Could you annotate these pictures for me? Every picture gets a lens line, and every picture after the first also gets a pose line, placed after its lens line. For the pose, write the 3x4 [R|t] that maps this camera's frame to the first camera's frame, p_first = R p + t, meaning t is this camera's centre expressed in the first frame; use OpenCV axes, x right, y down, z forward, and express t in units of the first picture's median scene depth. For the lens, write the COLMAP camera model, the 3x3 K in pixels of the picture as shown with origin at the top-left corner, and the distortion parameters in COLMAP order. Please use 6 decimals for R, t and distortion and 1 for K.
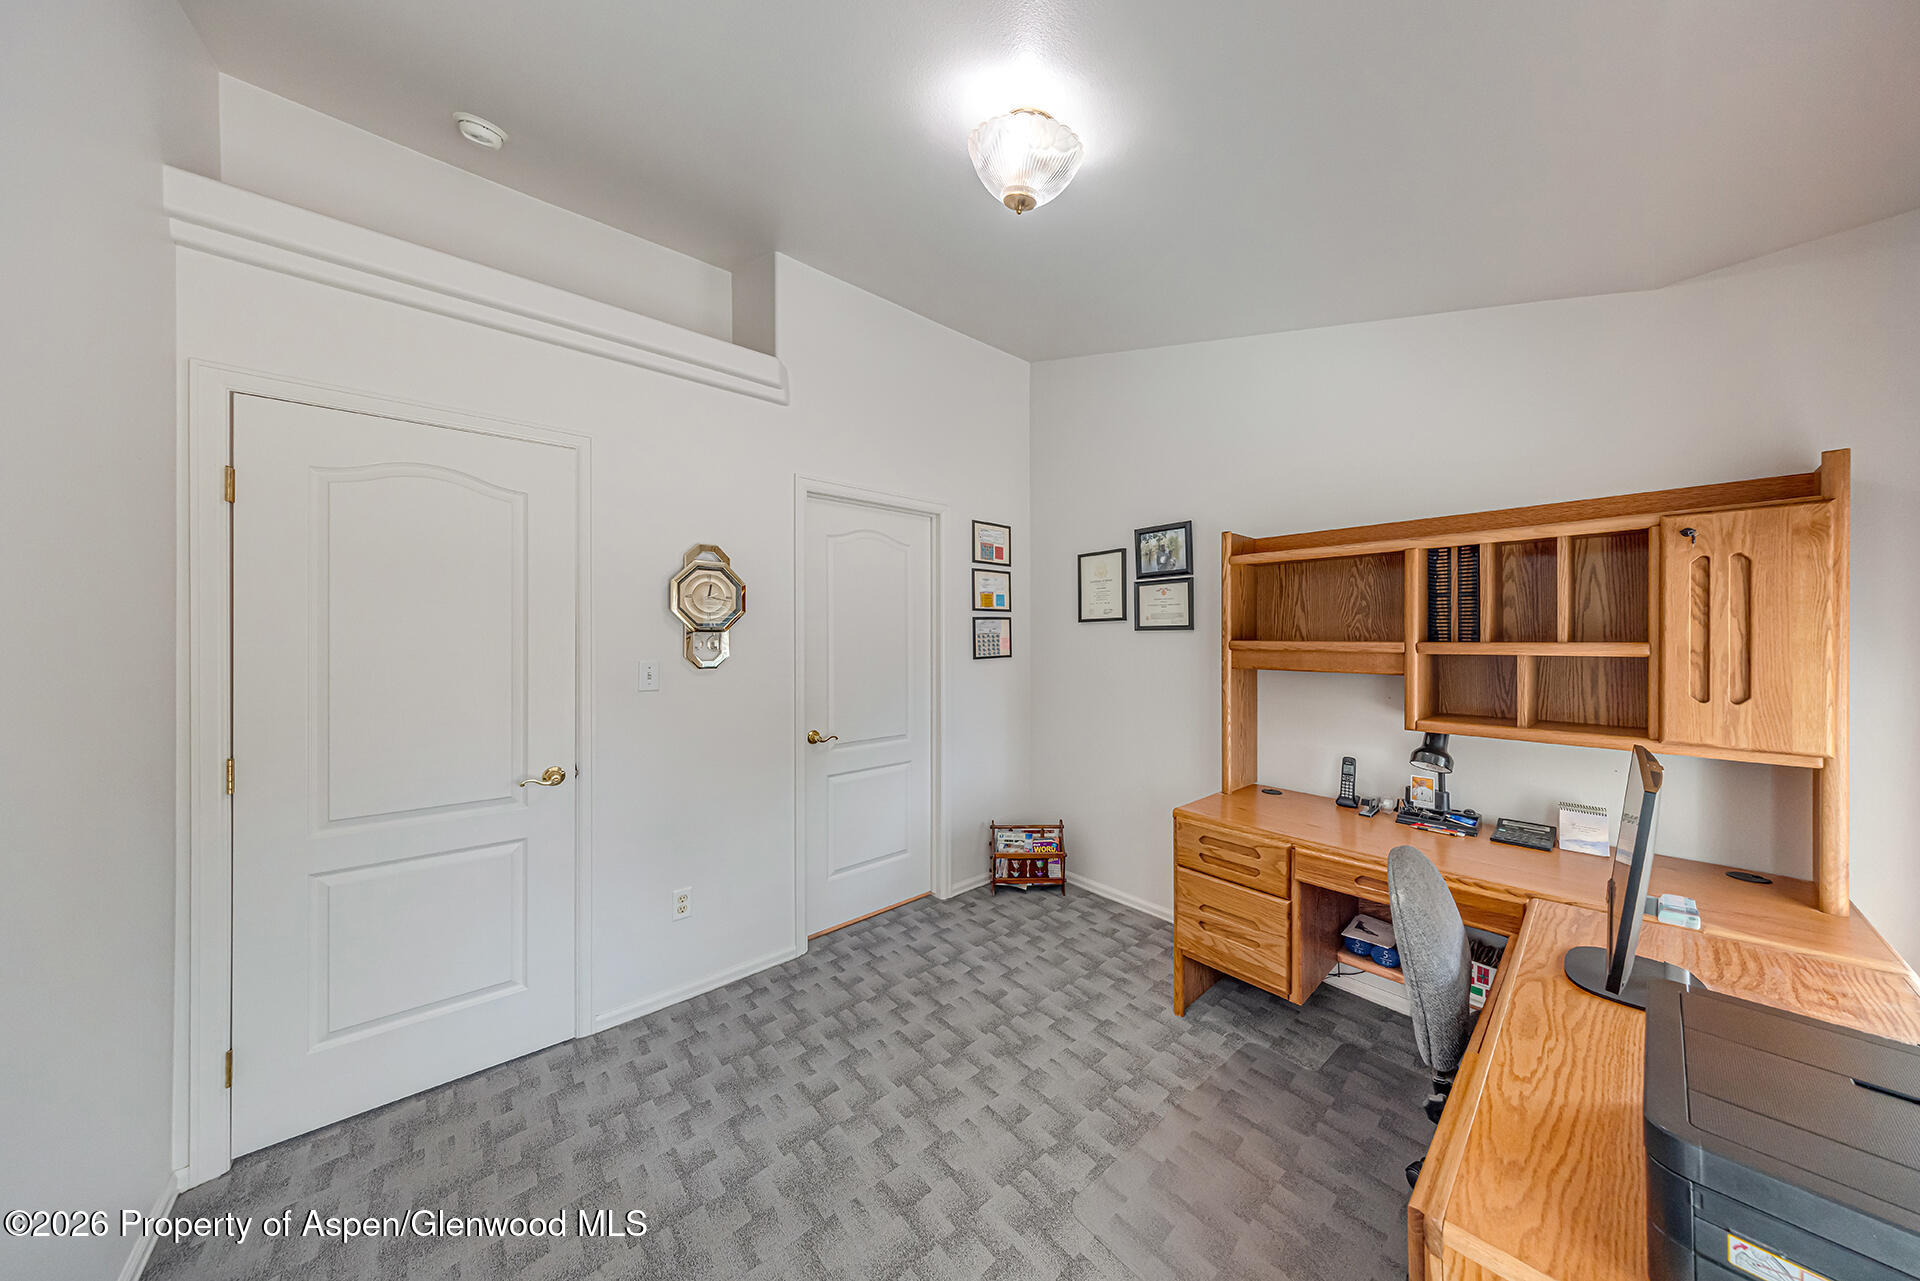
lens RADIAL K [[581.5, 0, 969.3], [0, 581.5, 647.4], [0, 0, 1]] dist [0.005889, -0.000689]
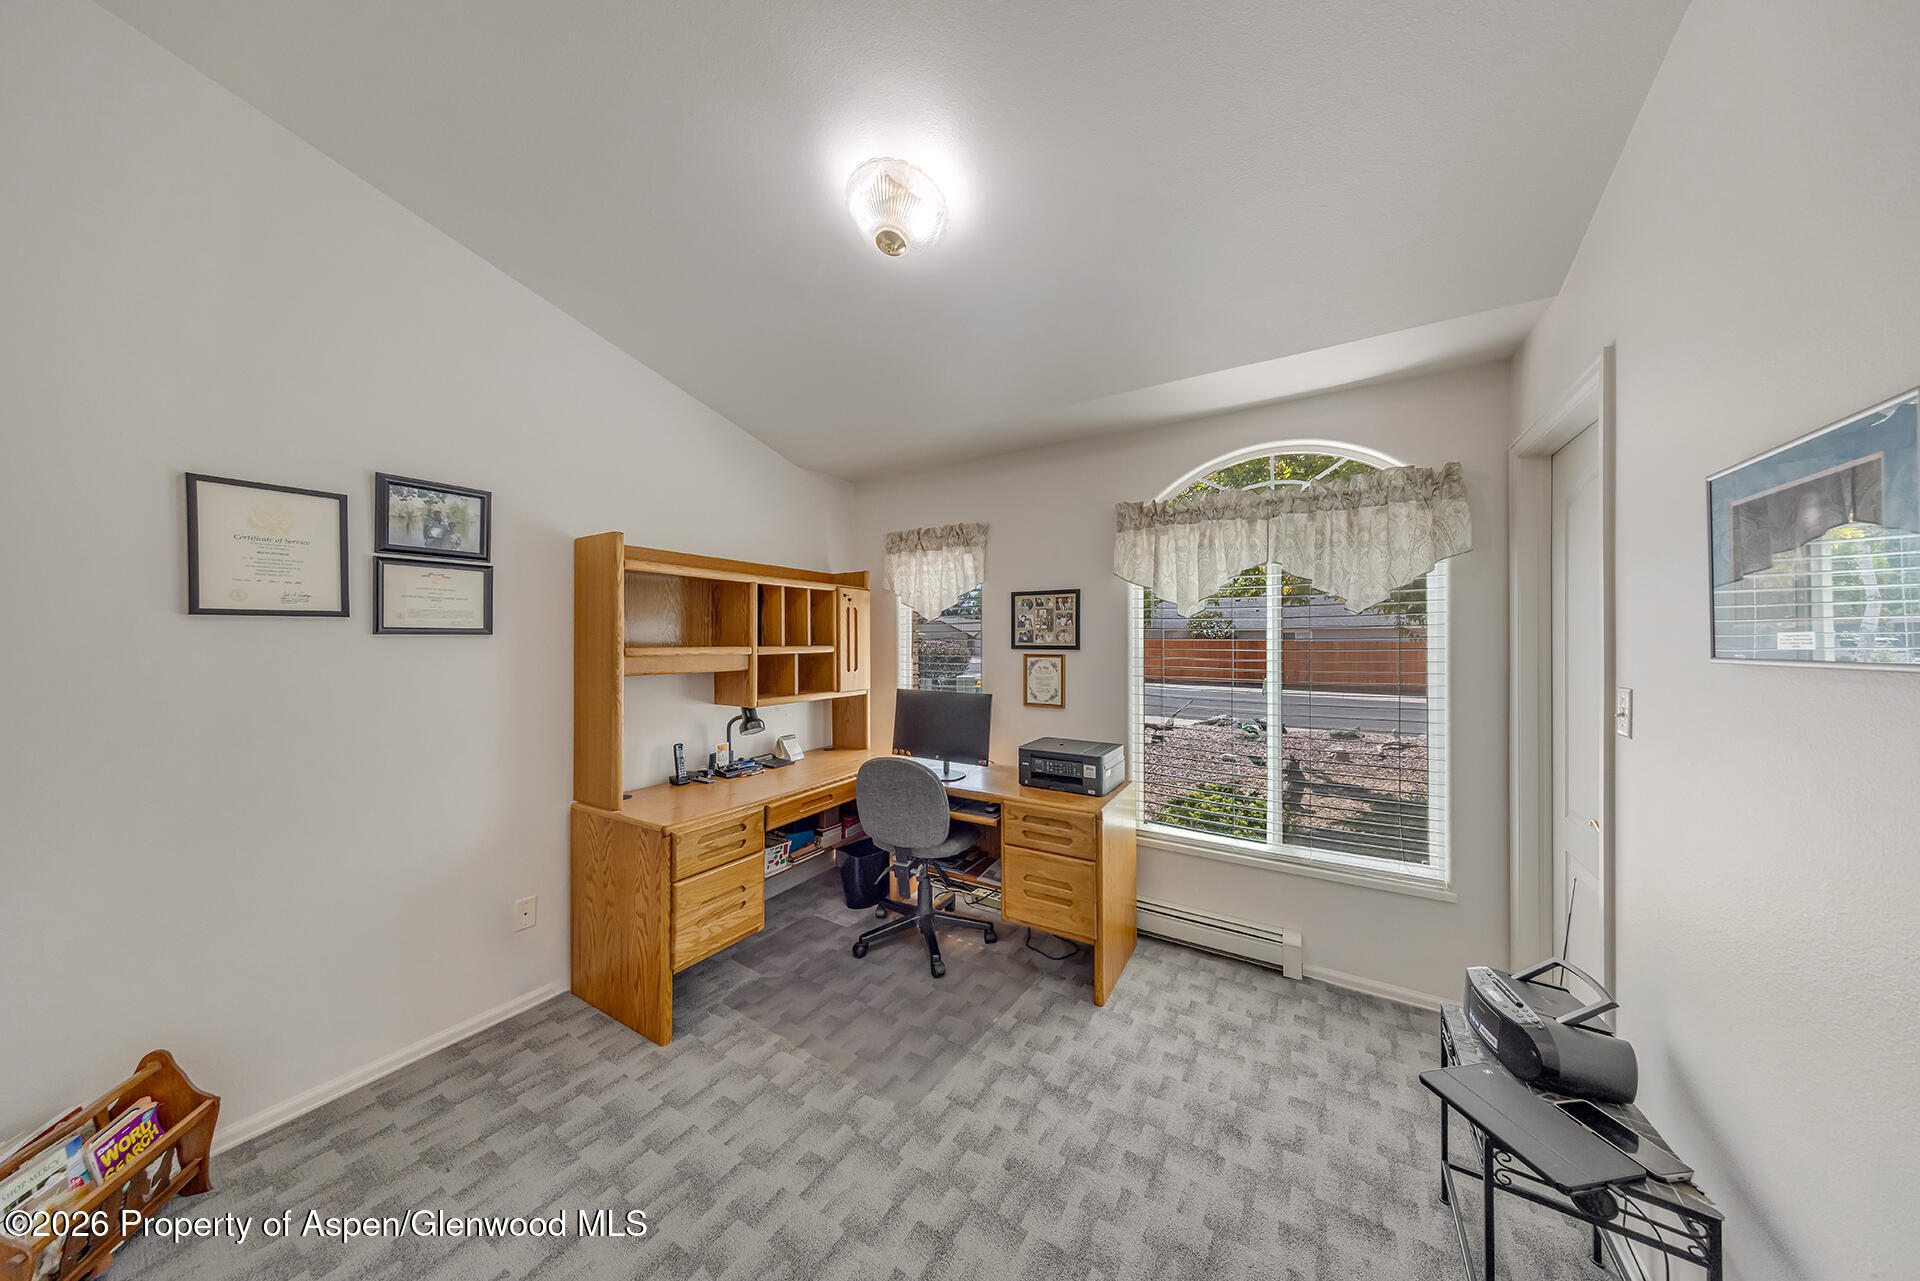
lens RADIAL K [[581.5, 0, 969.0], [0, 581.5, 633.5], [0, 0, 1]] dist [0.005889, -0.000689]
pose [[-0.279080, 0.006525, 0.960246, -0.537871], [0.011203, 0.999931, -0.003539, -0.021121], [-0.960202, 0.009770, -0.279134, 0.609267]]
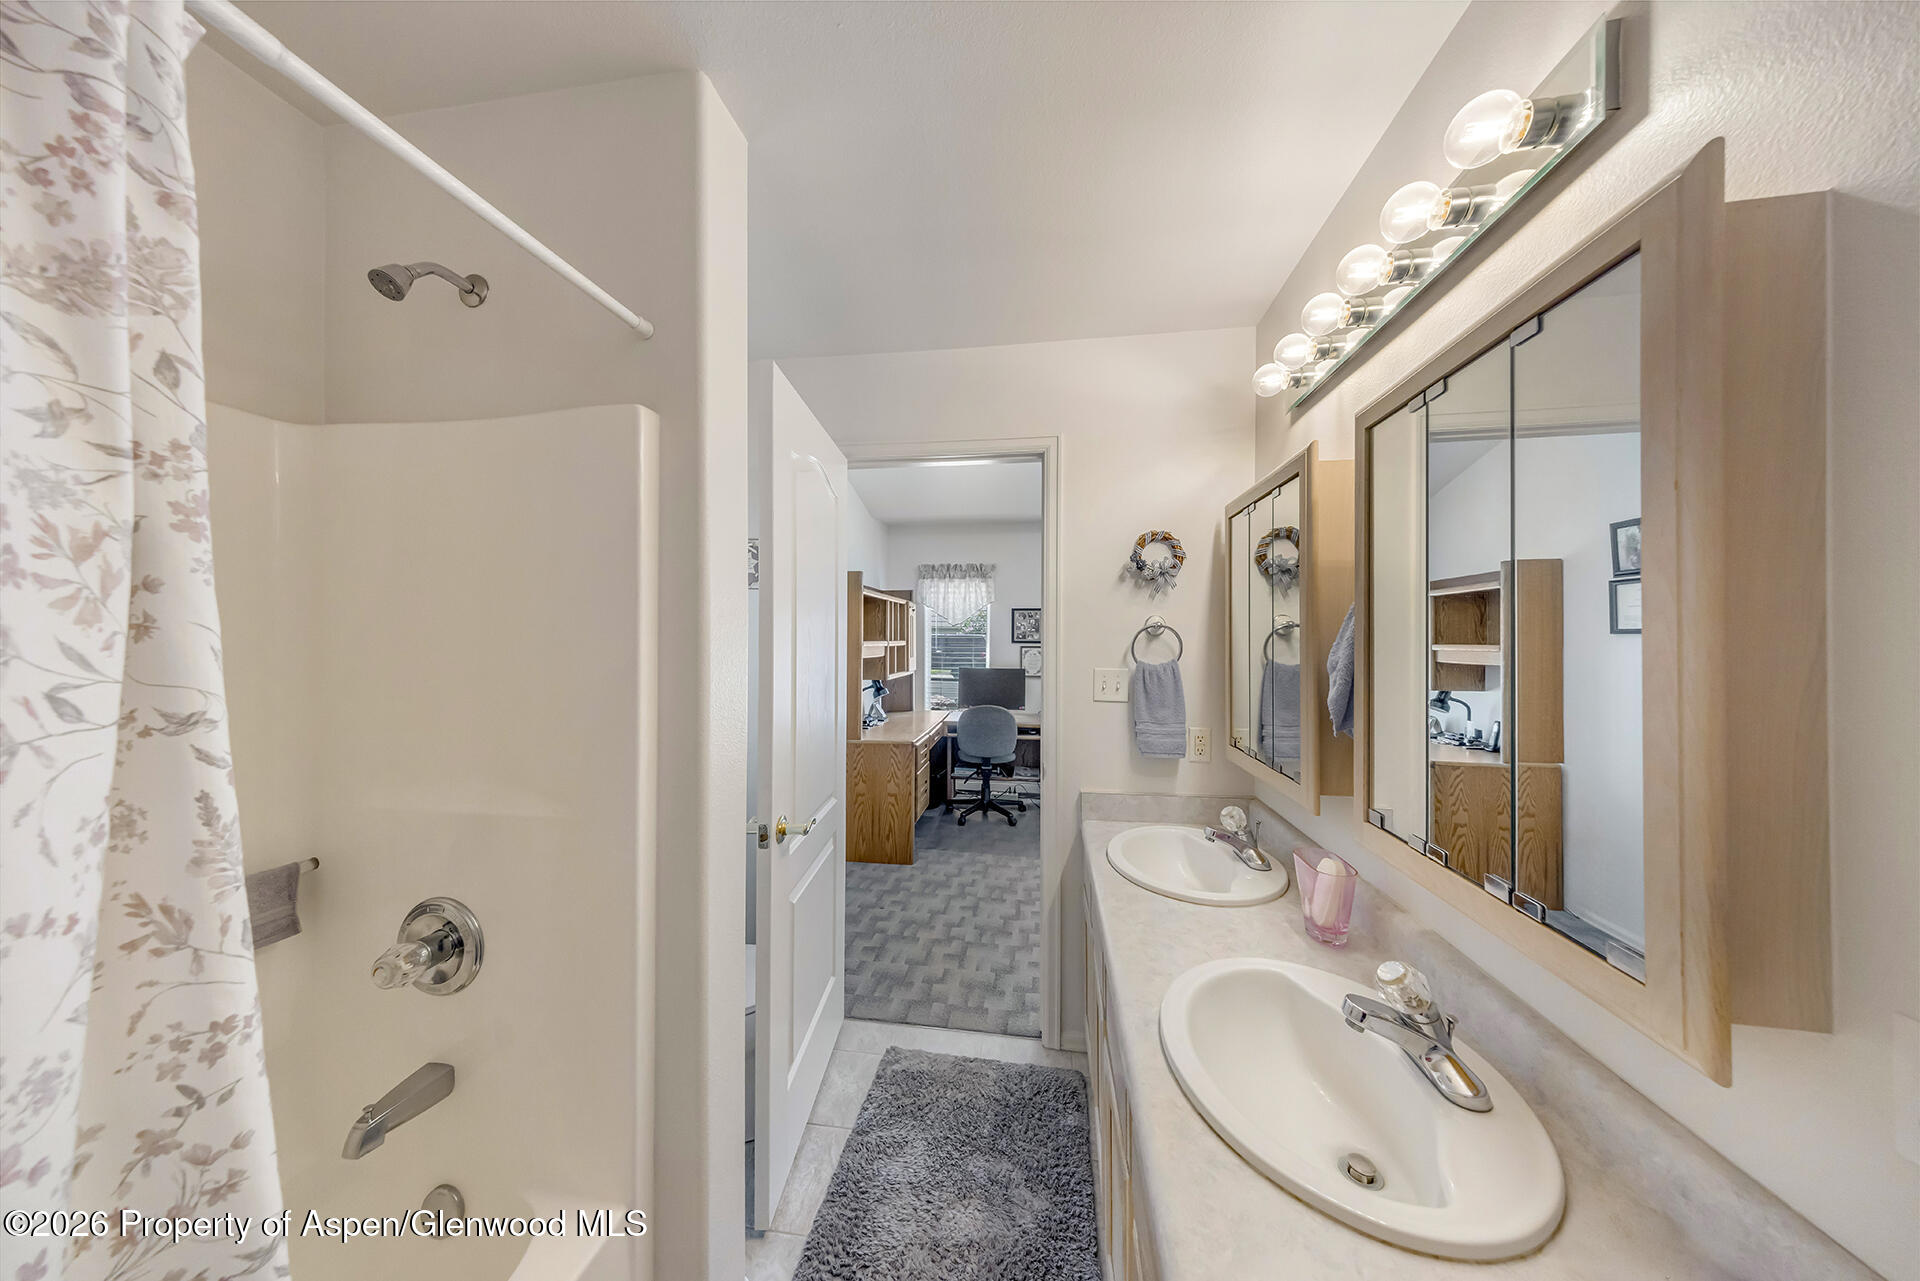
lens RADIAL K [[581.5, 0, 963.6], [0, 581.5, 635.0], [0, 0, 1]] dist [0.005889, -0.000689]
pose [[-0.643180, 0.004359, 0.765702, -0.783913], [0.004965, 0.999987, -0.001521, -0.017770], [-0.765699, 0.002823, -0.643193, 1.512890]]
